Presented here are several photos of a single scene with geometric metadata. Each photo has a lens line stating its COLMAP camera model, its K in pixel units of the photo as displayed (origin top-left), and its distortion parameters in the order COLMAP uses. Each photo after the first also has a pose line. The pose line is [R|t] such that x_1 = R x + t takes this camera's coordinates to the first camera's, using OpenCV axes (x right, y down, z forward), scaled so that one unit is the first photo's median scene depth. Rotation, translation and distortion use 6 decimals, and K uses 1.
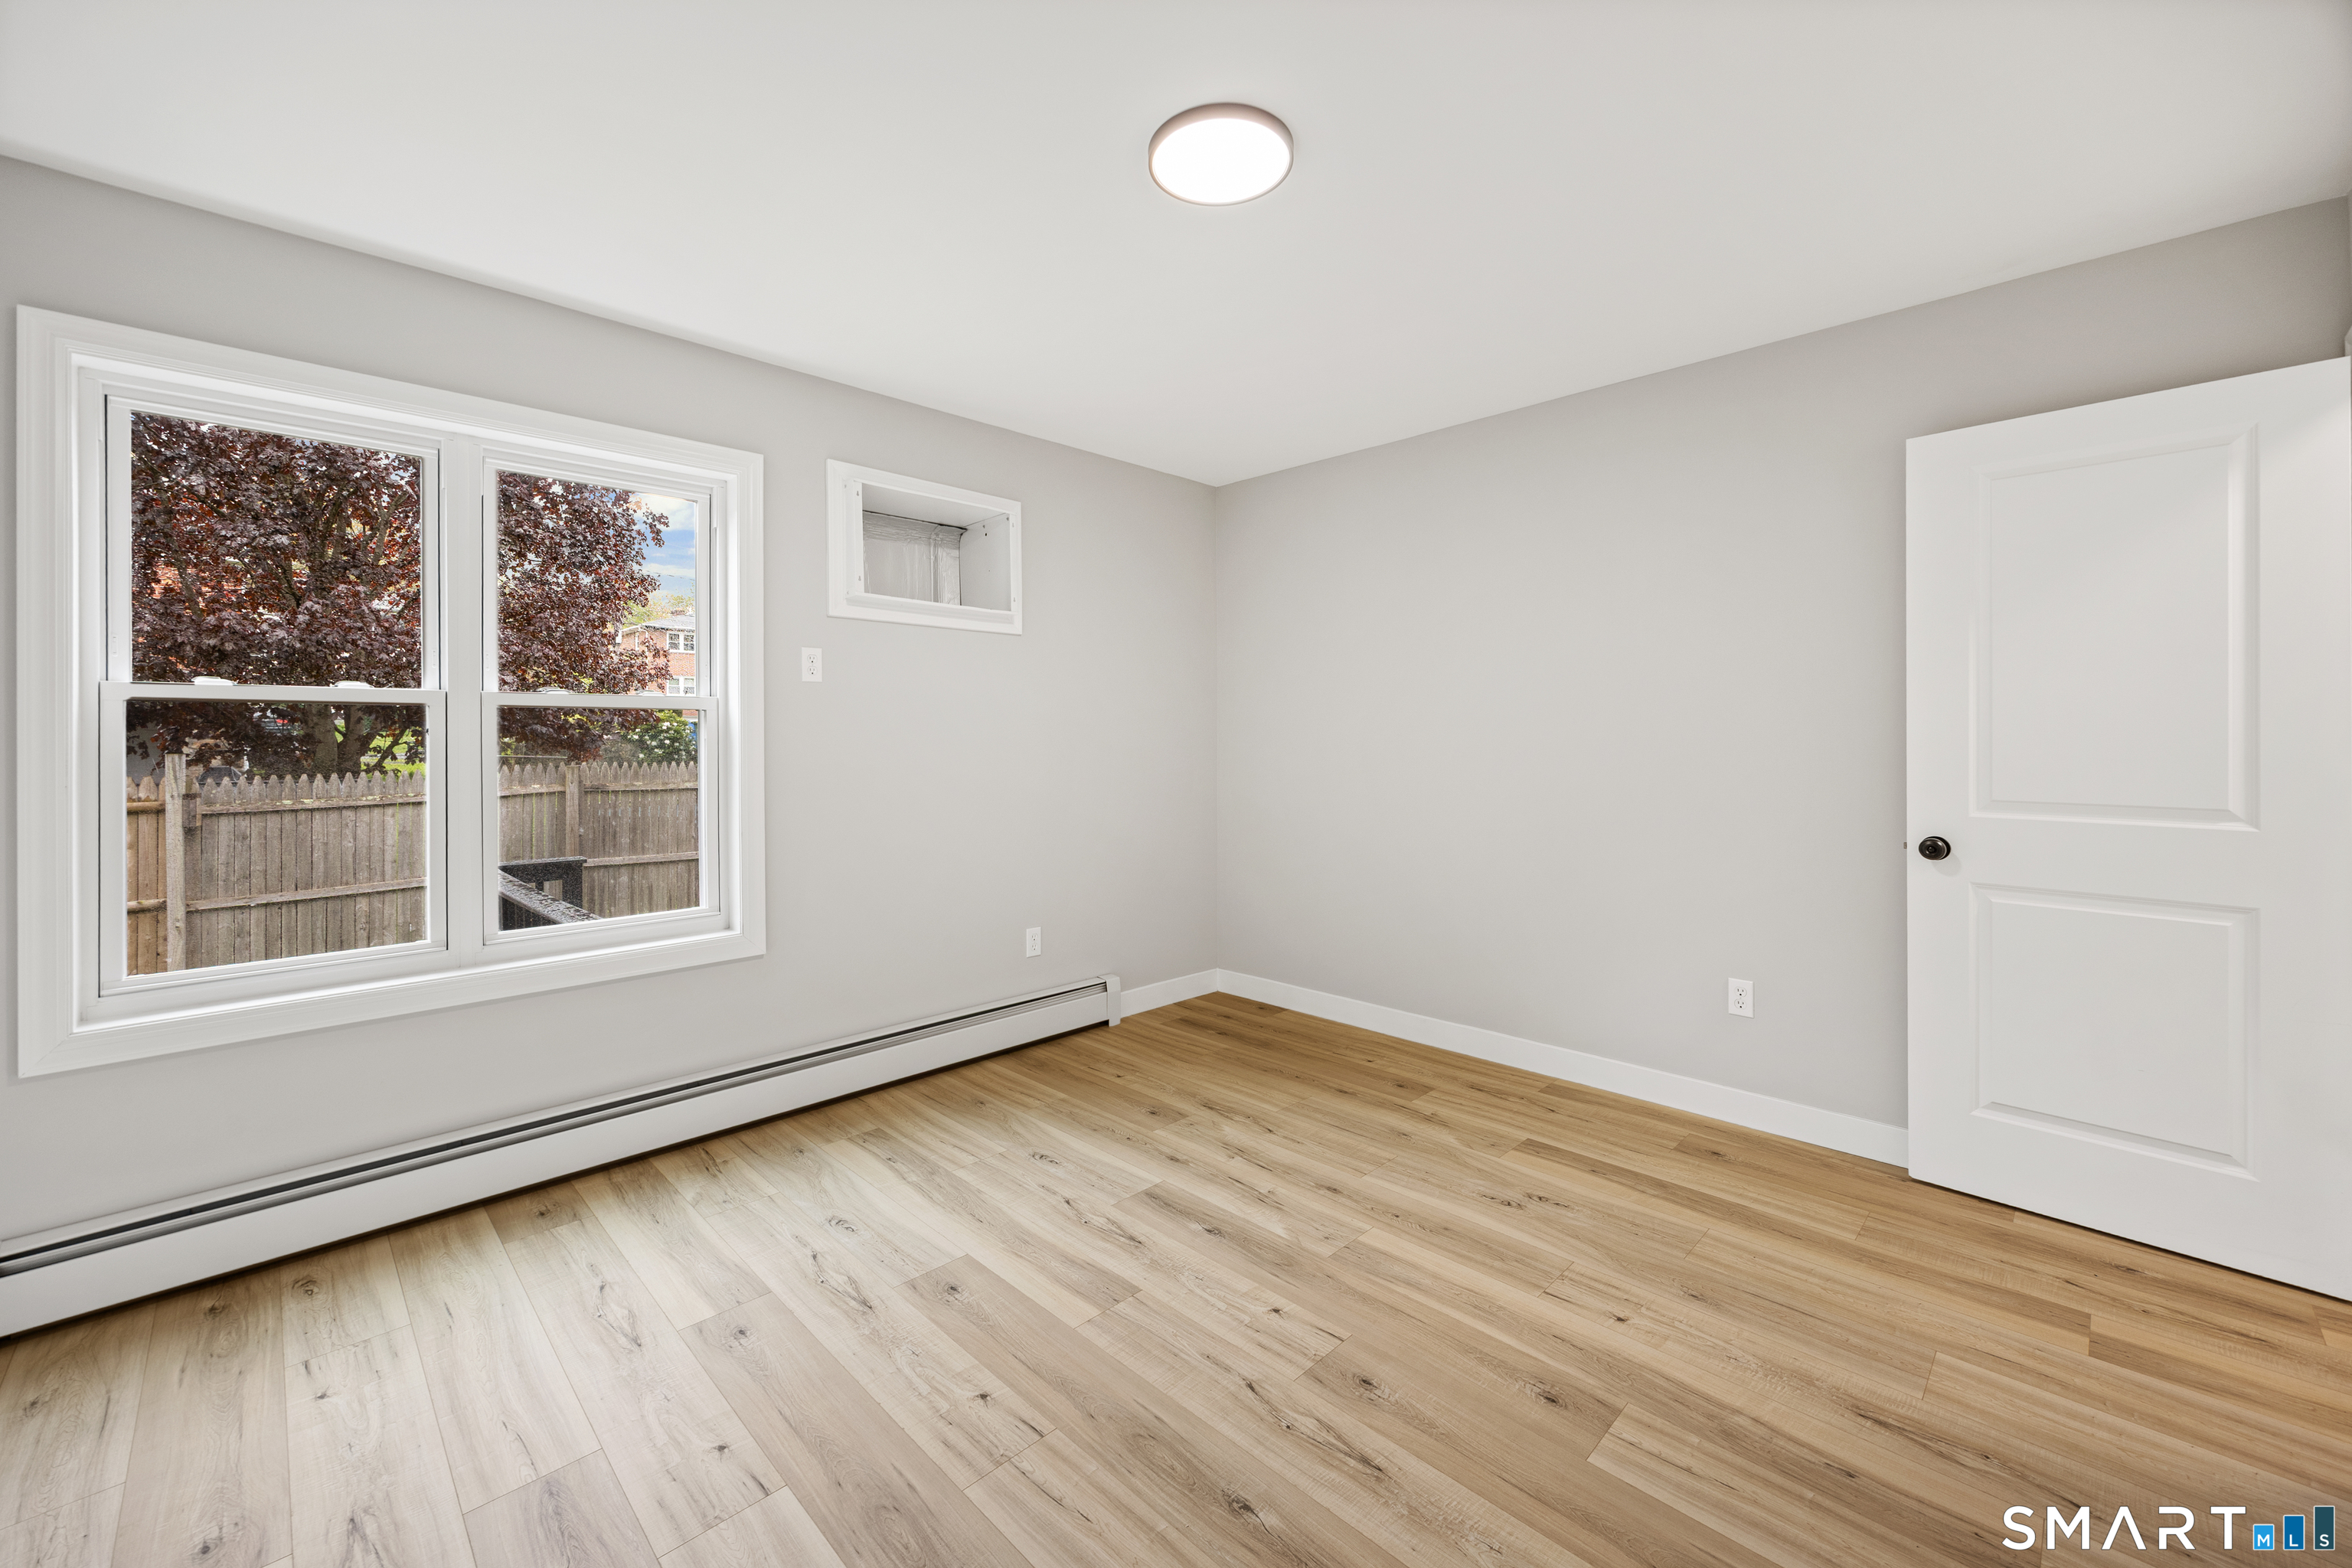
lens RADIAL K [[931.9, 0, 1177.2], [0, 931.9, 737.6], [0, 0, 1]] dist [0.001547, 0.000036]
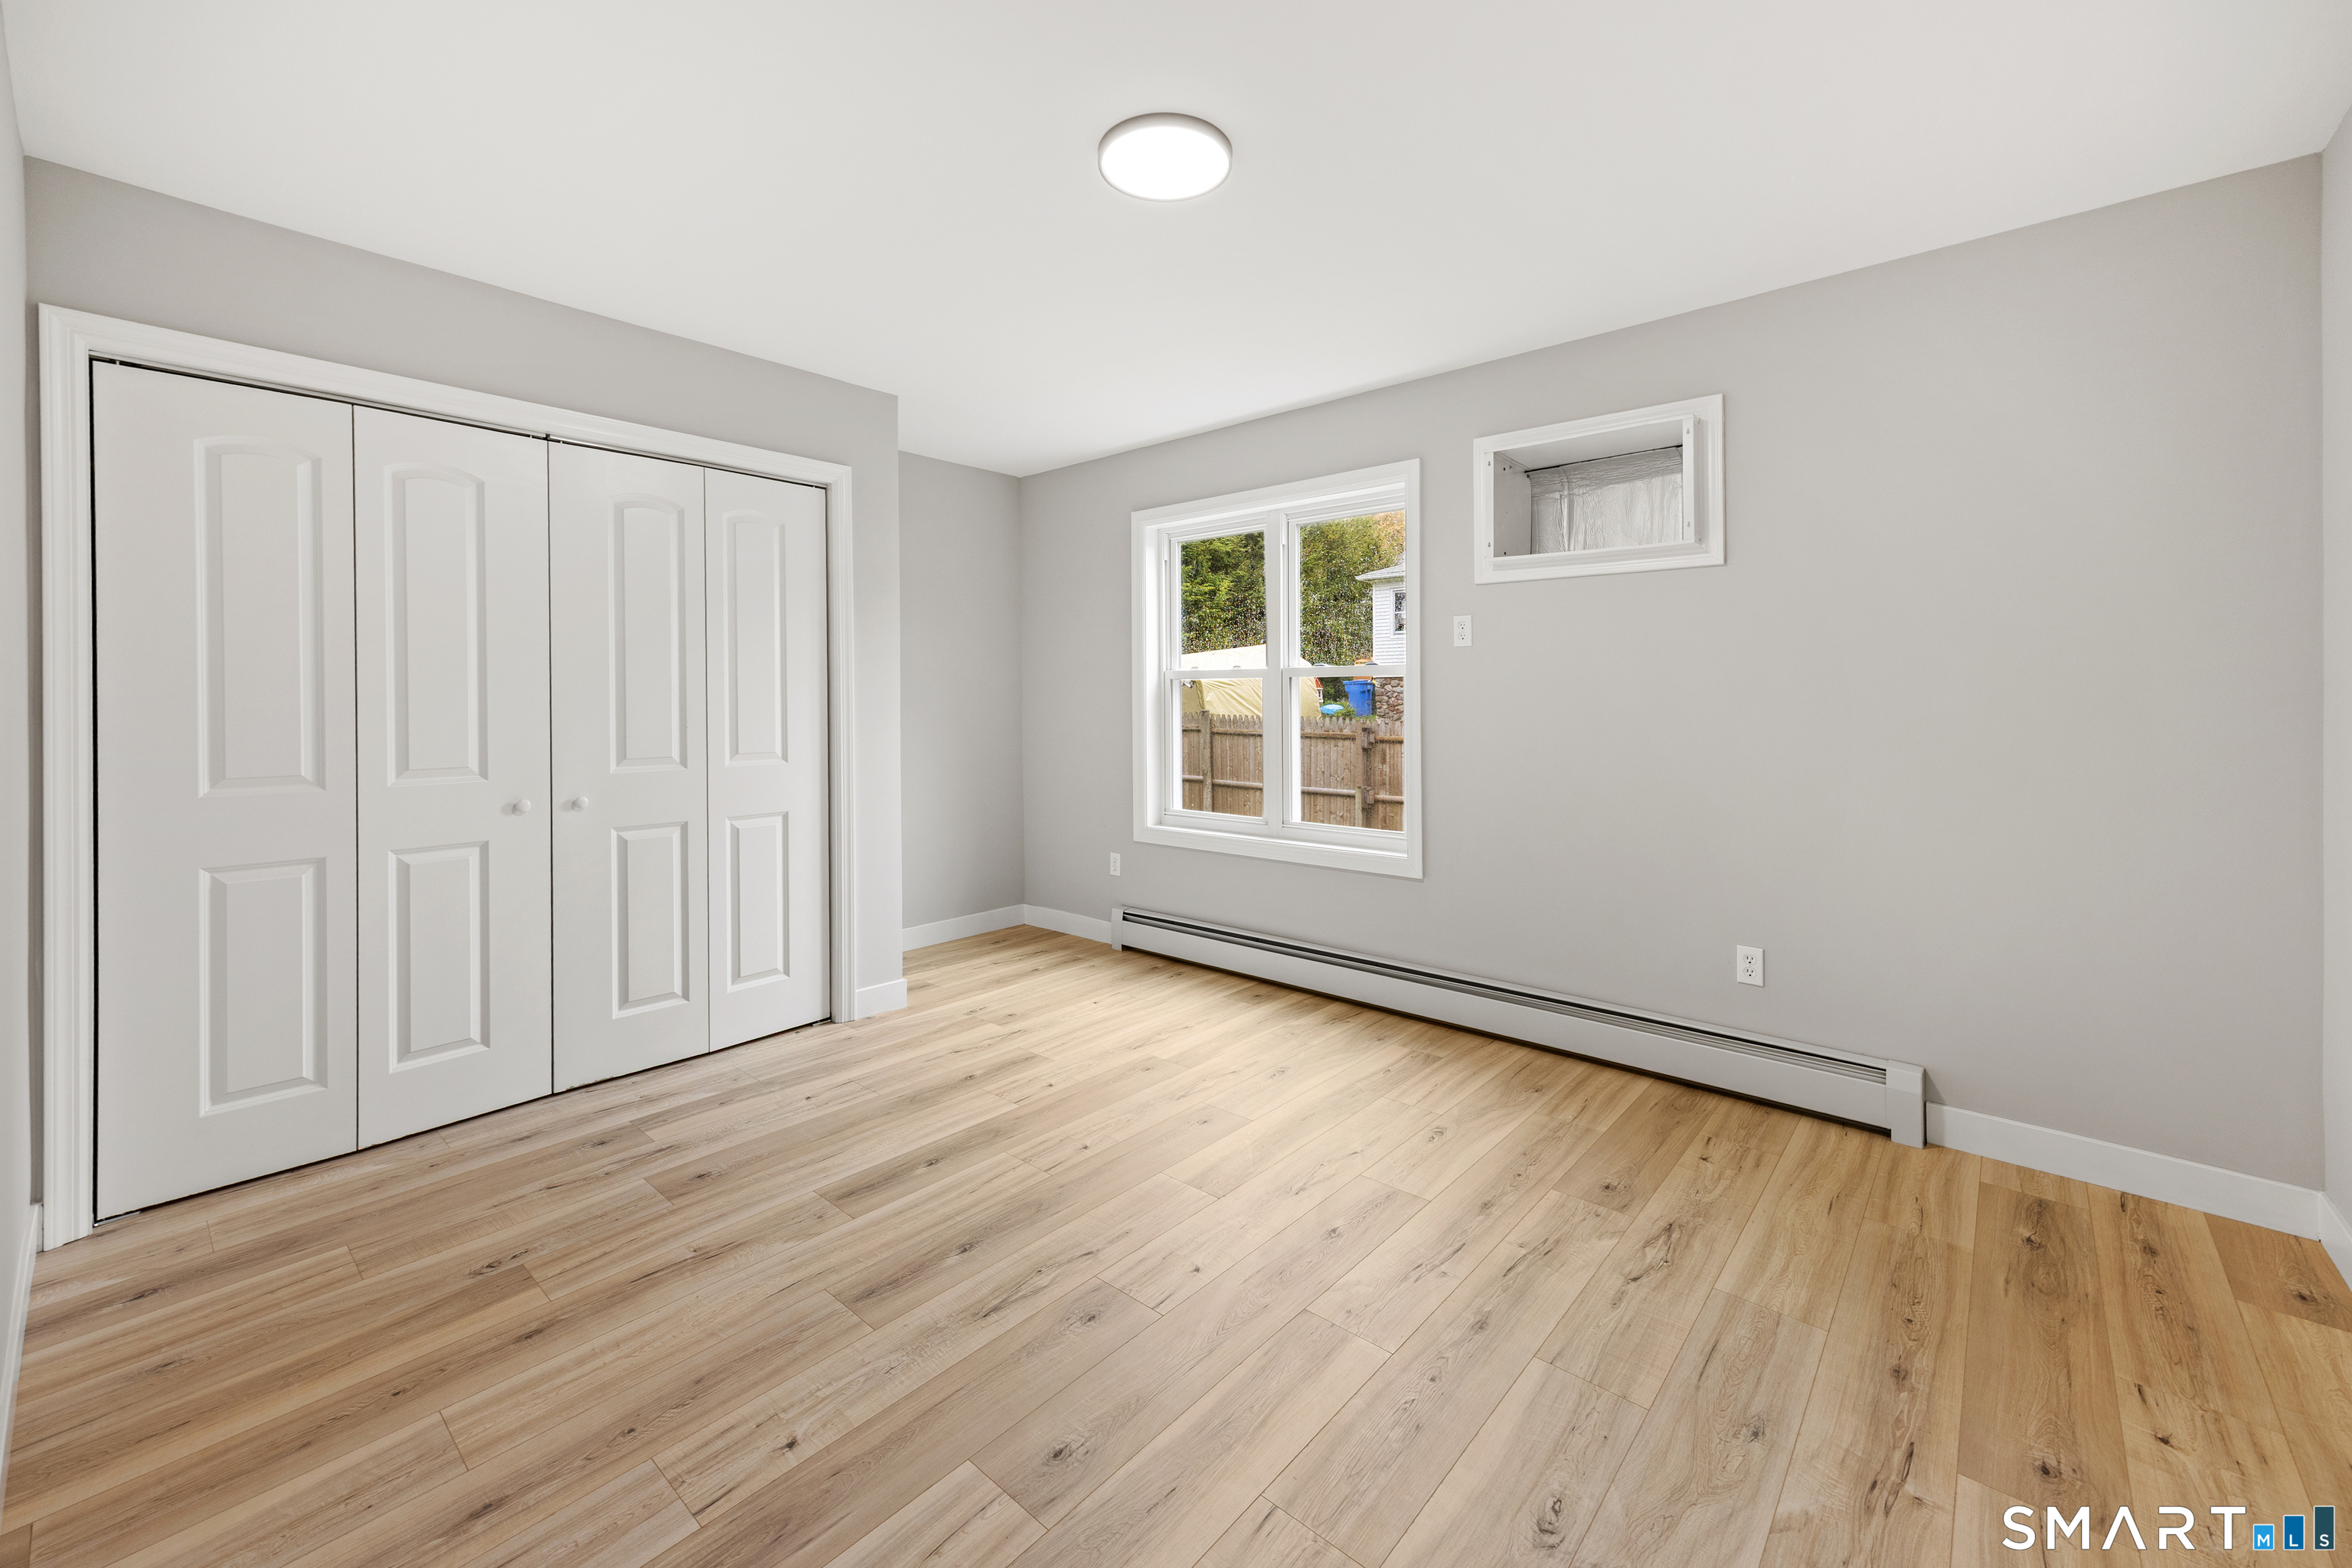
lens RADIAL K [[952.6, 0, 1164.5], [0, 952.6, 698.9], [0, 0, 1]] dist [0.014004, 0.000293]
pose [[0.059878, 0.003910, -0.998198, 0.979435], [0.001842, 0.999990, 0.004027, -0.003151], [0.998204, -0.002080, 0.059871, 0.784452]]
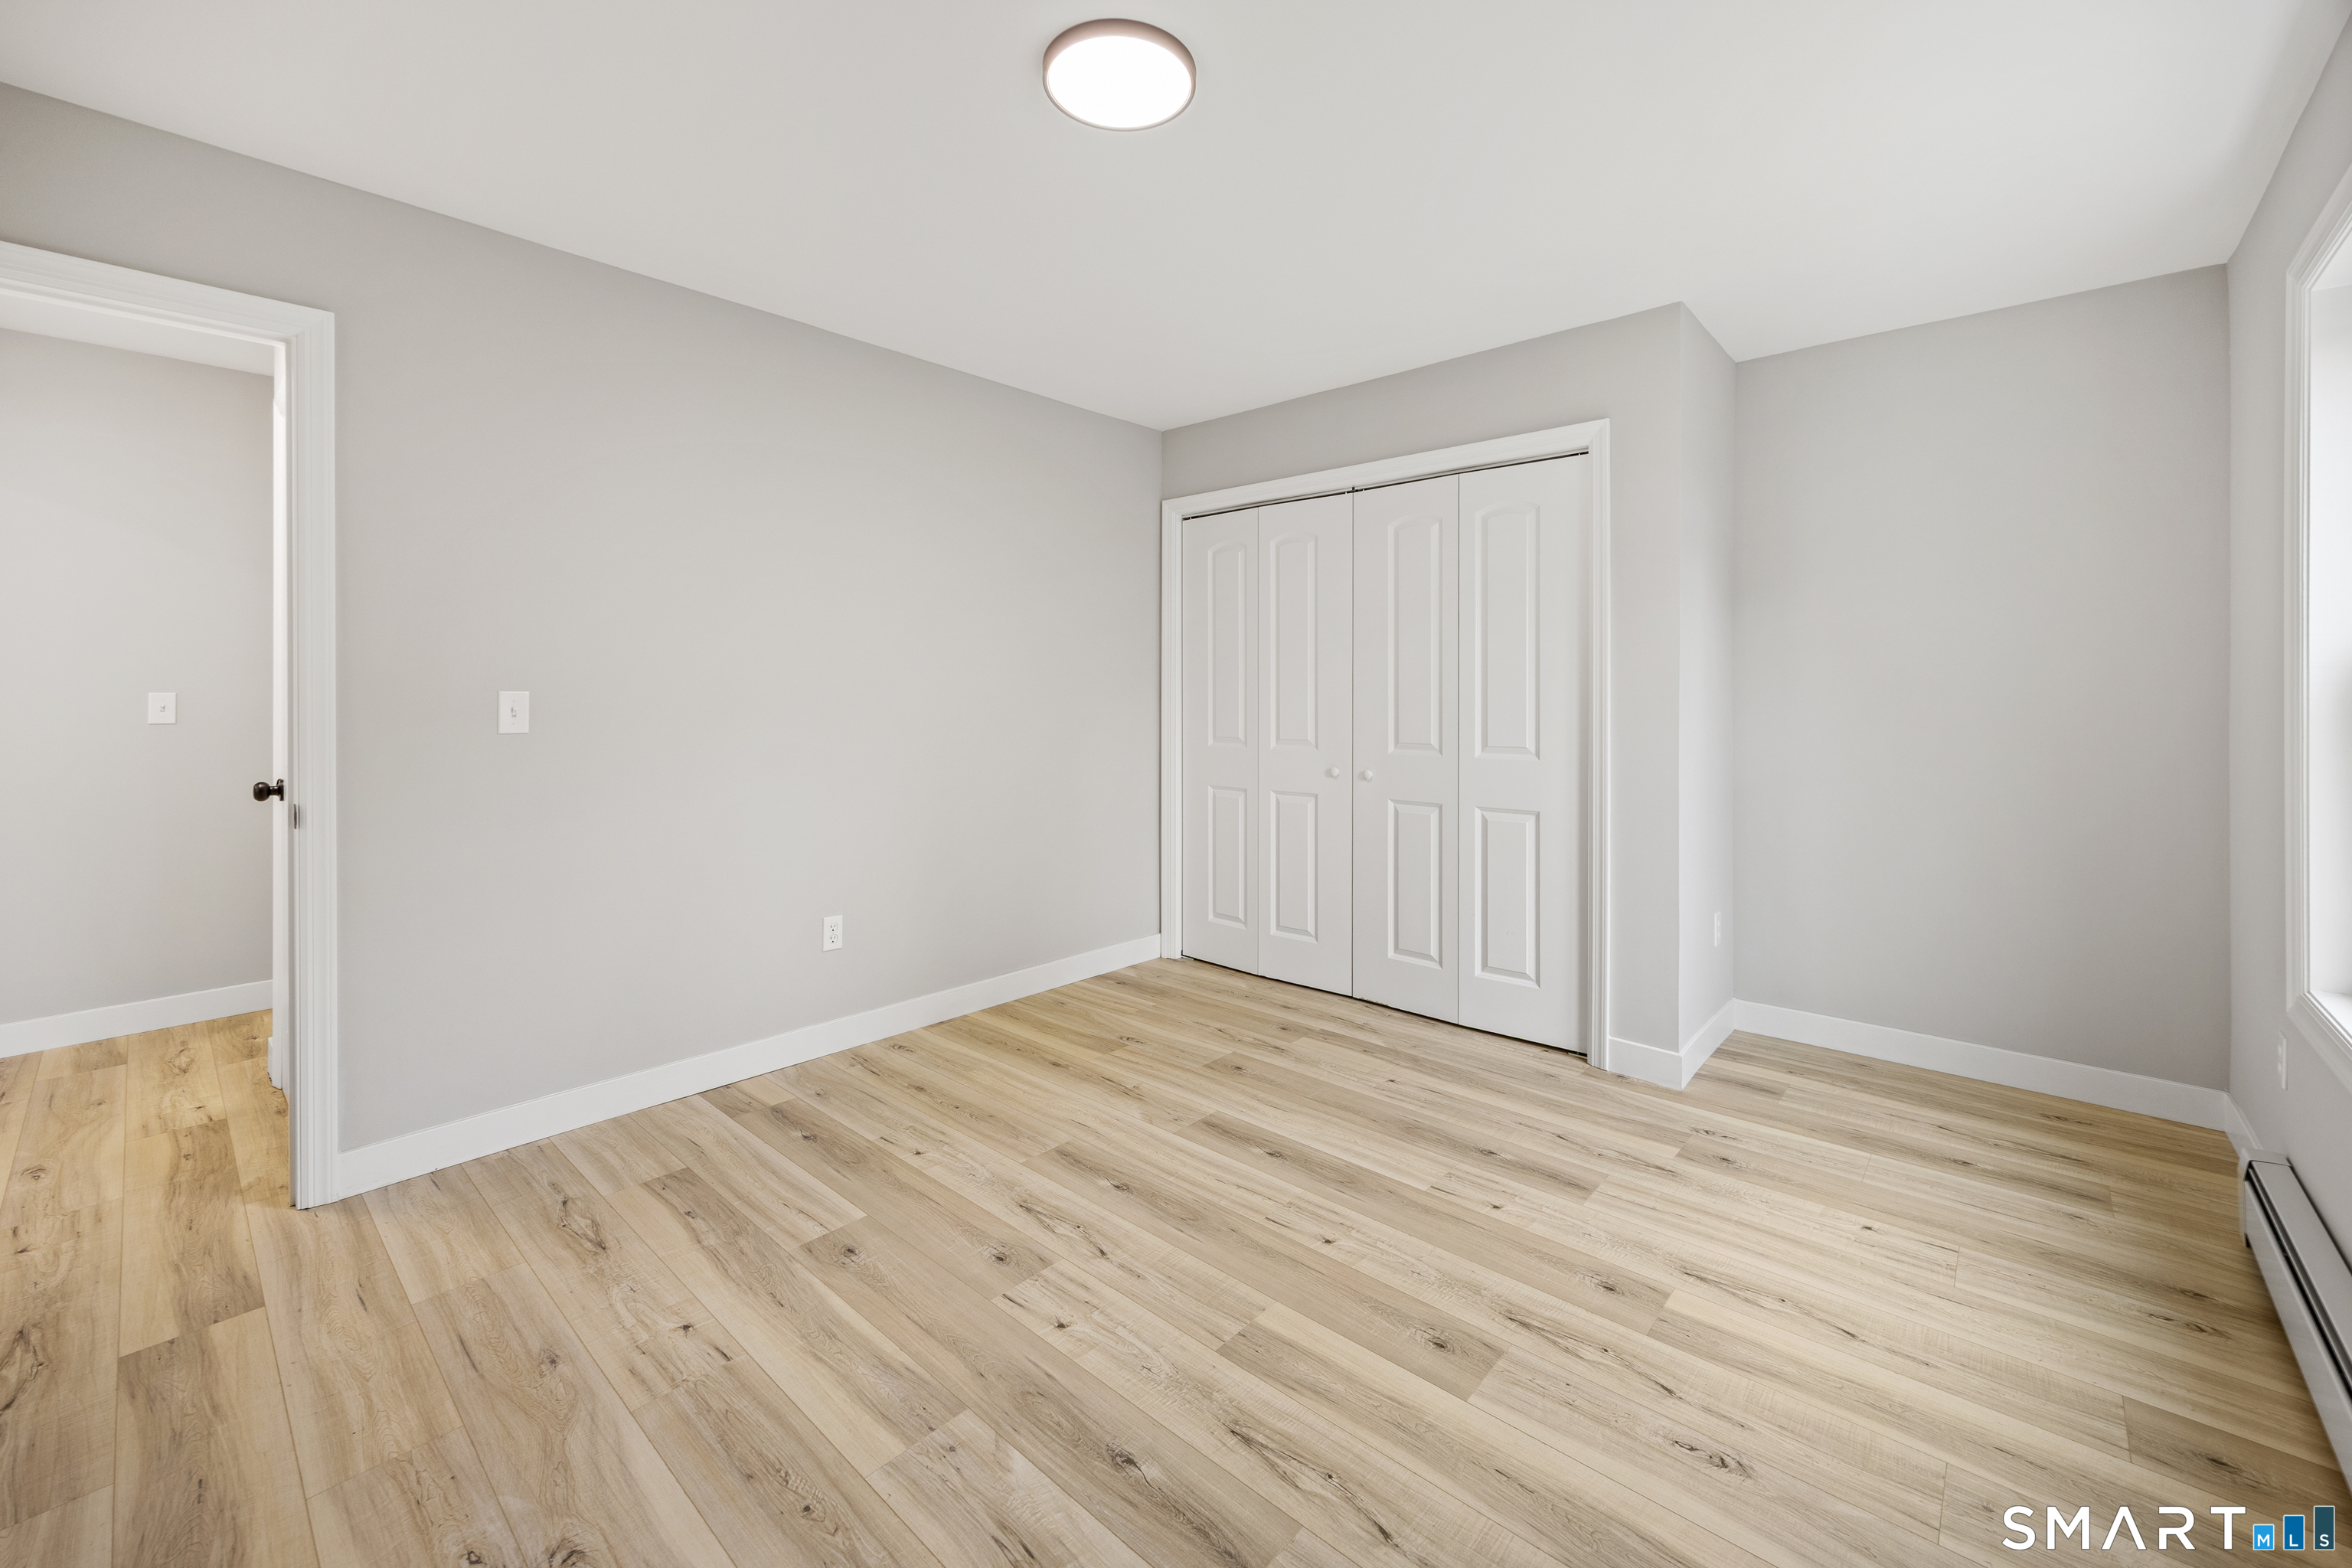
lens RADIAL K [[946.6, 0, 1180.1], [0, 946.6, 702.3], [0, 0, 1]] dist [-0.001392, -0.000301]
pose [[-0.998642, 0.004635, -0.051884, 0.031363], [0.004249, 0.999962, 0.007563, 0.004303], [0.051917, 0.007333, -0.998624, 1.660895]]
